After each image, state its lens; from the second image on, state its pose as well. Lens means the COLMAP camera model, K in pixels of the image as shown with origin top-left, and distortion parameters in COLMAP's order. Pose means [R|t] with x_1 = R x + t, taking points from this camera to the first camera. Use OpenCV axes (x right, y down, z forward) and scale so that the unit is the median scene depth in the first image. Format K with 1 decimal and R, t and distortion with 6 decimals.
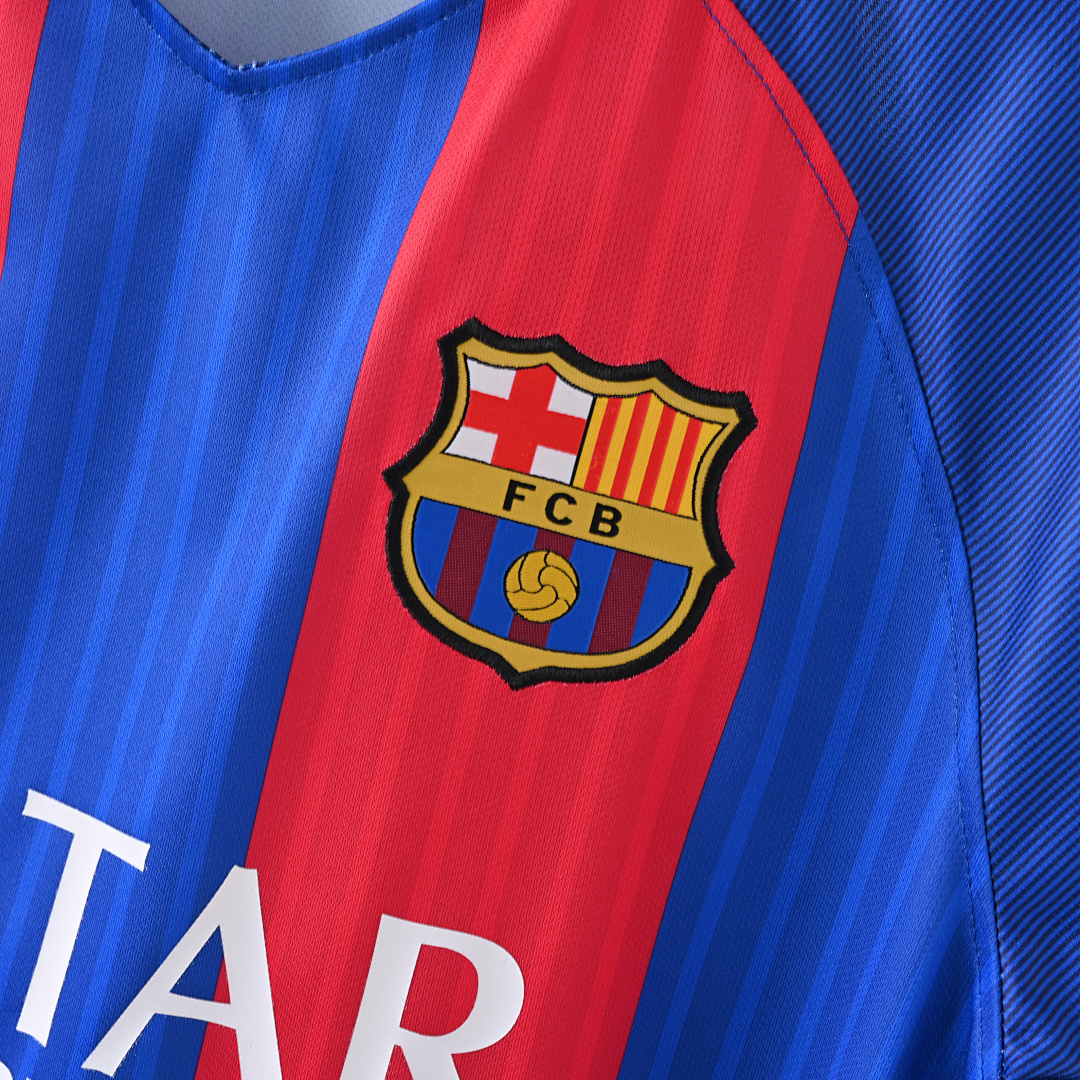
lens RADIAL K [[2453.4, 0, 535.0], [0, 2453.4, 541.5], [0, 0, 1]] dist [0.012078, 0.000000]
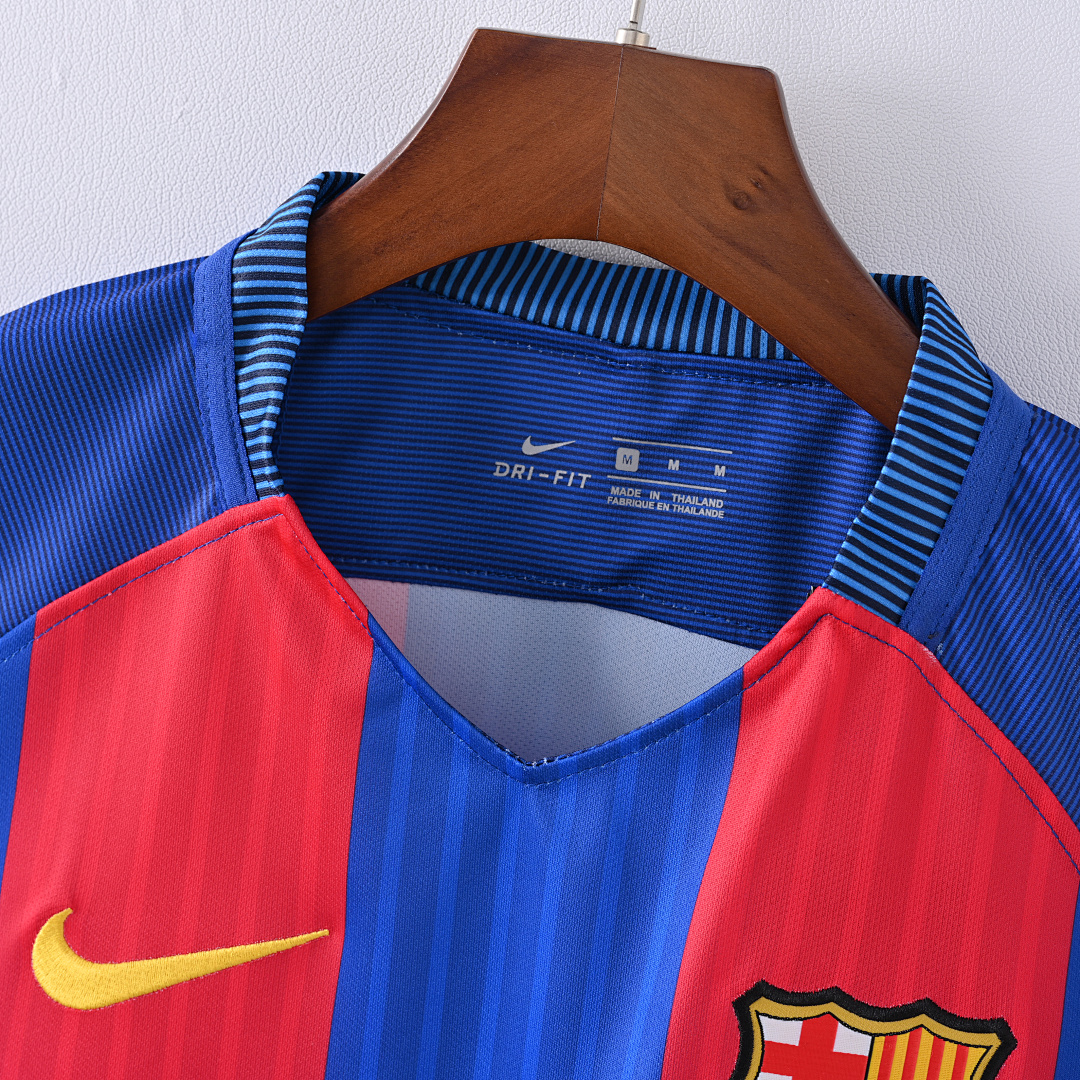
lens RADIAL K [[2453.4, 0, 536.5], [0, 2453.4, 541.6], [0, 0, 1]] dist [0.012078, 0.000000]
pose [[0.992576, -0.101135, -0.067569, -0.030078], [0.101873, 0.994769, 0.007562, -0.305631], [0.066451, -0.014389, 0.997686, -0.151144]]
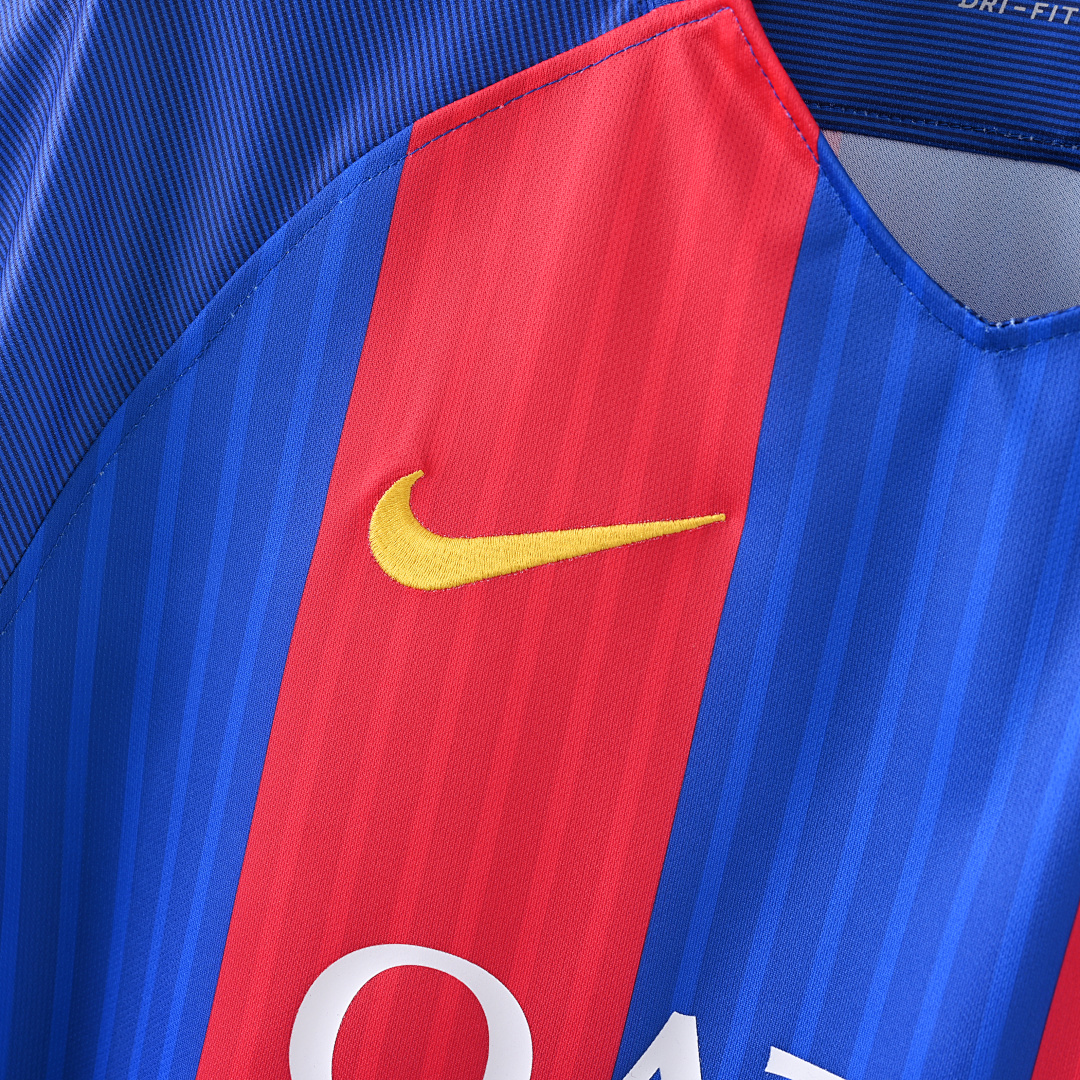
lens RADIAL K [[2453.4, 0, 538.2], [0, 2453.4, 532.6], [0, 0, 1]] dist [0.012078, 0.000000]
pose [[0.996066, -0.016004, -0.087157, -0.219001], [0.016552, 0.999848, 0.005565, -0.118366], [0.087055, -0.006986, 0.996179, 0.005600]]
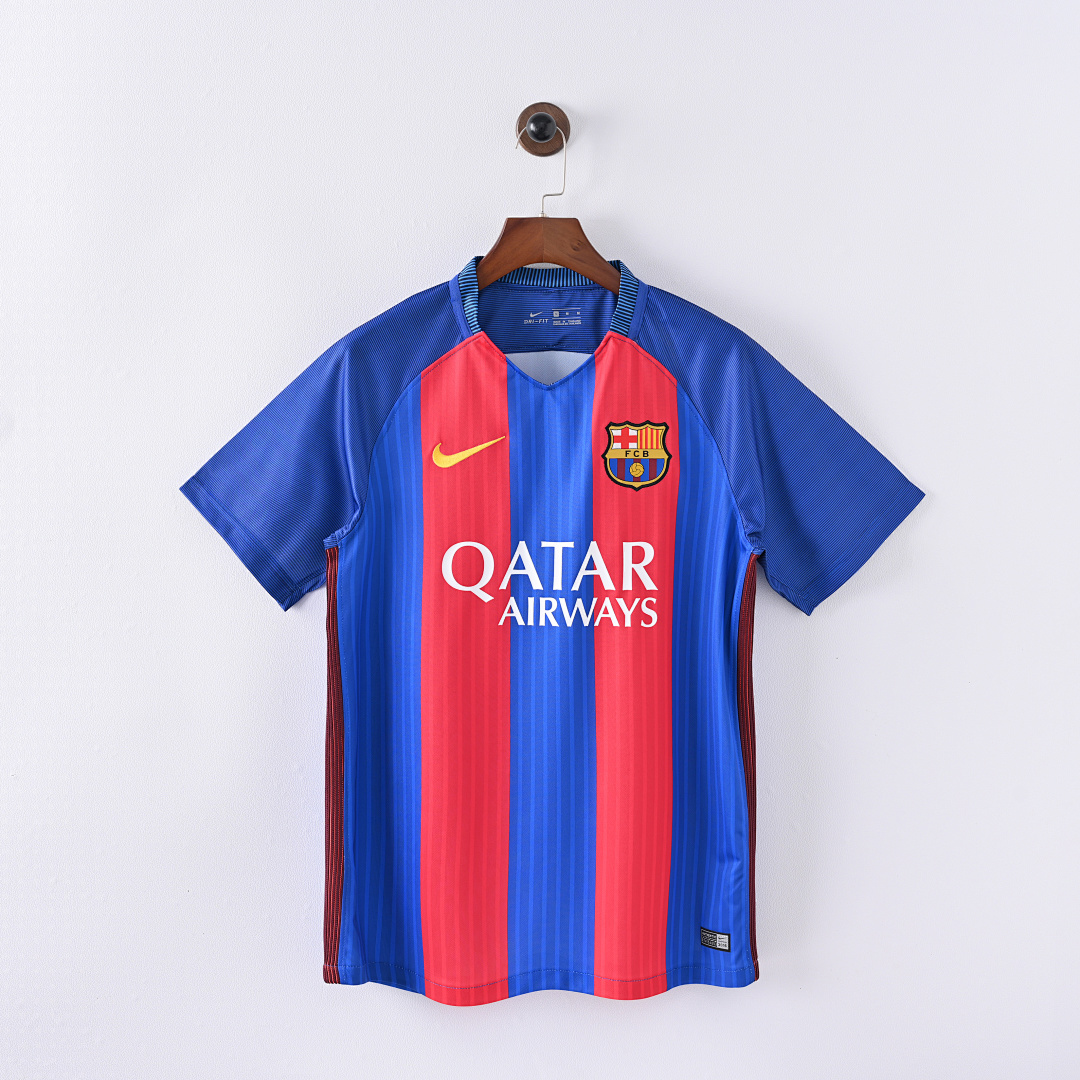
lens RADIAL K [[2453.4, 0, 544.9], [0, 2453.4, 542.3], [0, 0, 1]] dist [0.012078, 0.000000]
pose [[0.960375, -0.263482, 0.090871, -0.658801], [0.265467, 0.964065, -0.010271, 0.159664], [-0.084899, 0.033987, 0.995810, -3.895934]]
